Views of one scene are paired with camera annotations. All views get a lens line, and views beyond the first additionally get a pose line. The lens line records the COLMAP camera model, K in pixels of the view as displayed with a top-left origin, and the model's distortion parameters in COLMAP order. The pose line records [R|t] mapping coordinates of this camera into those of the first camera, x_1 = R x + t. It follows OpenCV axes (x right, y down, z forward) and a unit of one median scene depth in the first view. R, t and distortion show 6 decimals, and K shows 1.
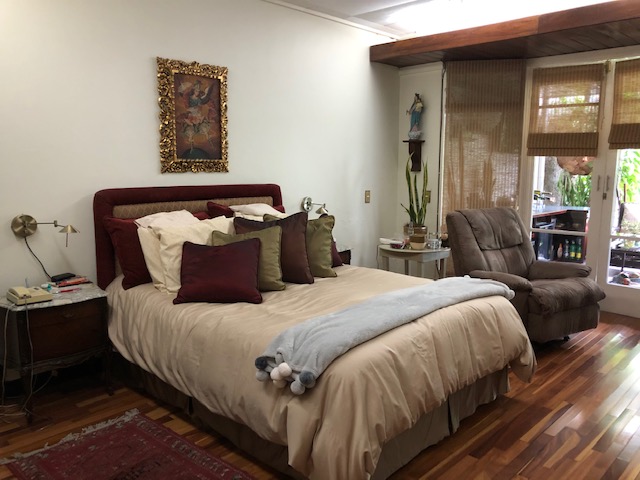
lens RADIAL K [[527.6, 0, 319.1], [0, 527.6, 241.5], [0, 0, 1]] dist [0.036810, -0.044486]
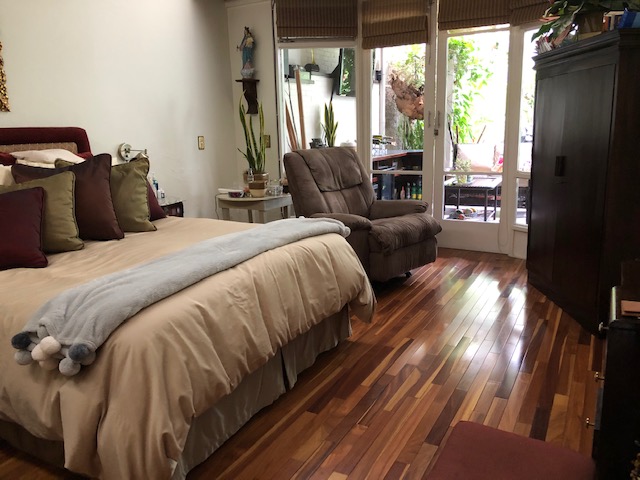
lens RADIAL K [[527.6, 0, 320.4], [0, 527.6, 238.2], [0, 0, 1]] dist [0.036810, -0.044486]
pose [[0.964254, -0.081988, 0.251978, 0.082365], [0.065369, 0.995140, 0.073646, 0.039373], [-0.256791, -0.054542, 0.964927, 0.119596]]
